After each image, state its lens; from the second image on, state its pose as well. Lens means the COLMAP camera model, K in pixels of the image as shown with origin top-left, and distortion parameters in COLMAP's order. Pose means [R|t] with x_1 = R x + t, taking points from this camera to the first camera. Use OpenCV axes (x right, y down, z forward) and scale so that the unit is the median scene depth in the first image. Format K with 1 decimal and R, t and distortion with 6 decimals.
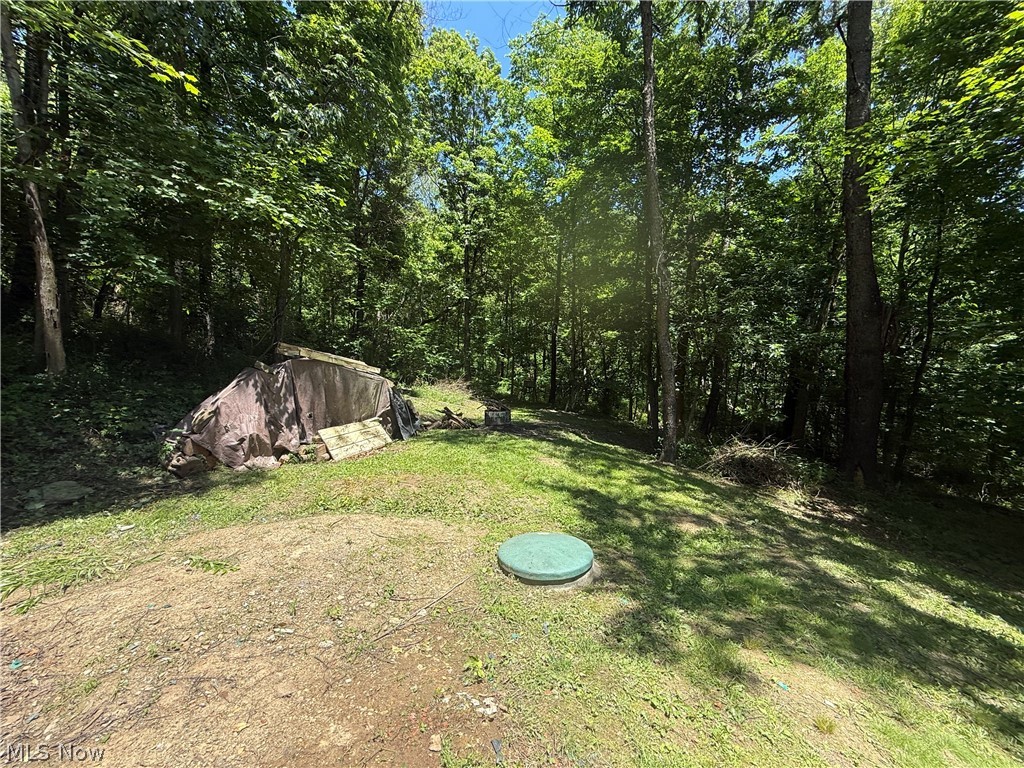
lens RADIAL K [[406.4, 0, 515.1], [0, 406.4, 384.5], [0, 0, 1]] dist [-0.000751, 0.000128]
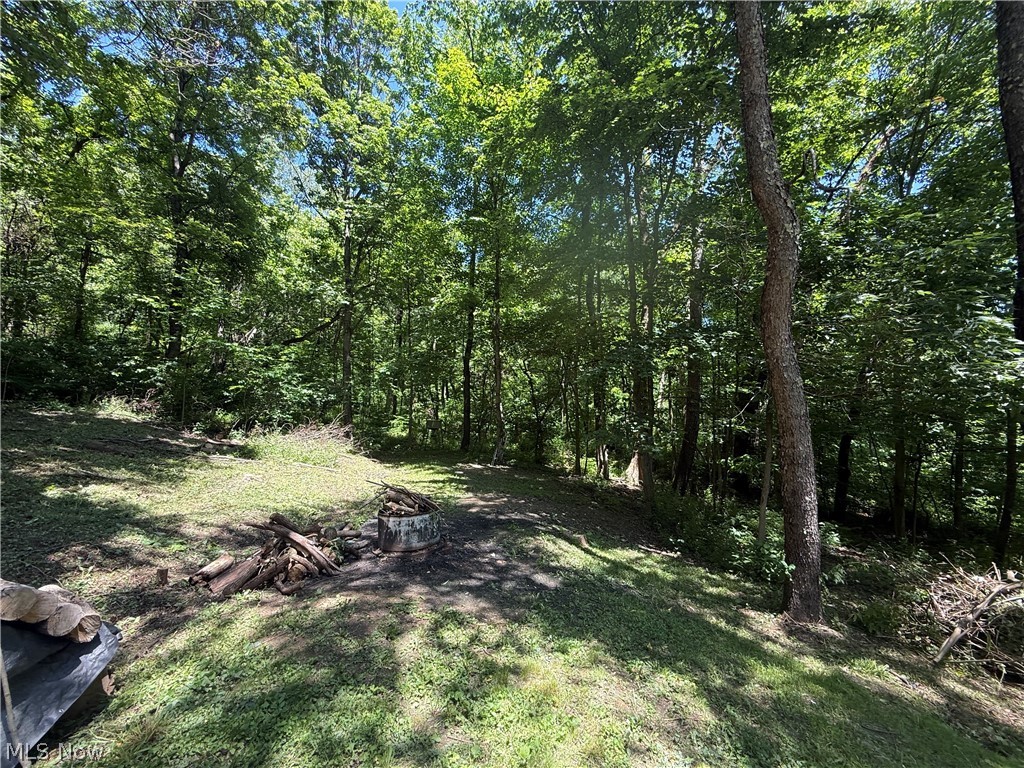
lens RADIAL K [[406.4, 0, 508.8], [0, 406.4, 384.0], [0, 0, 1]] dist [-0.000751, 0.000128]
pose [[0.968198, -0.001552, 0.250179, -0.017515], [0.021886, 0.996672, -0.078519, -0.012771], [-0.249225, 0.081497, 0.965010, 0.198470]]
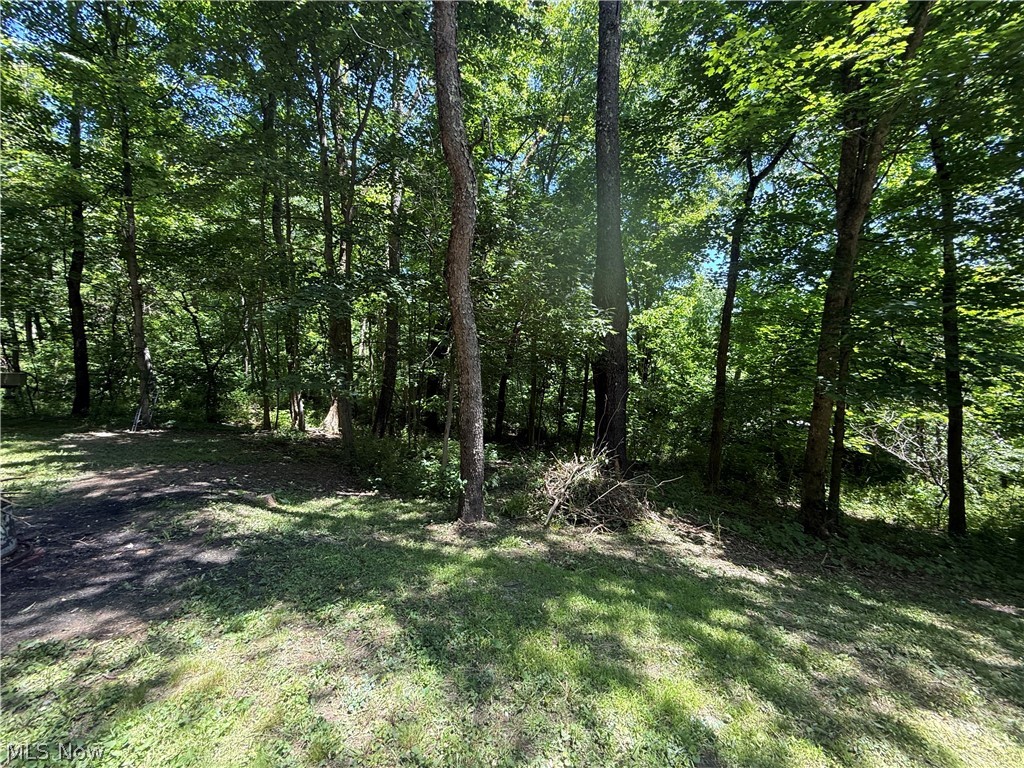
lens RADIAL K [[406.4, 0, 506.6], [0, 406.4, 383.7], [0, 0, 1]] dist [-0.000751, 0.000128]
pose [[0.583213, -0.071490, 0.809167, -0.013304], [0.030783, 0.997349, 0.065929, -0.010779], [-0.811736, -0.013542, 0.583868, 0.201085]]
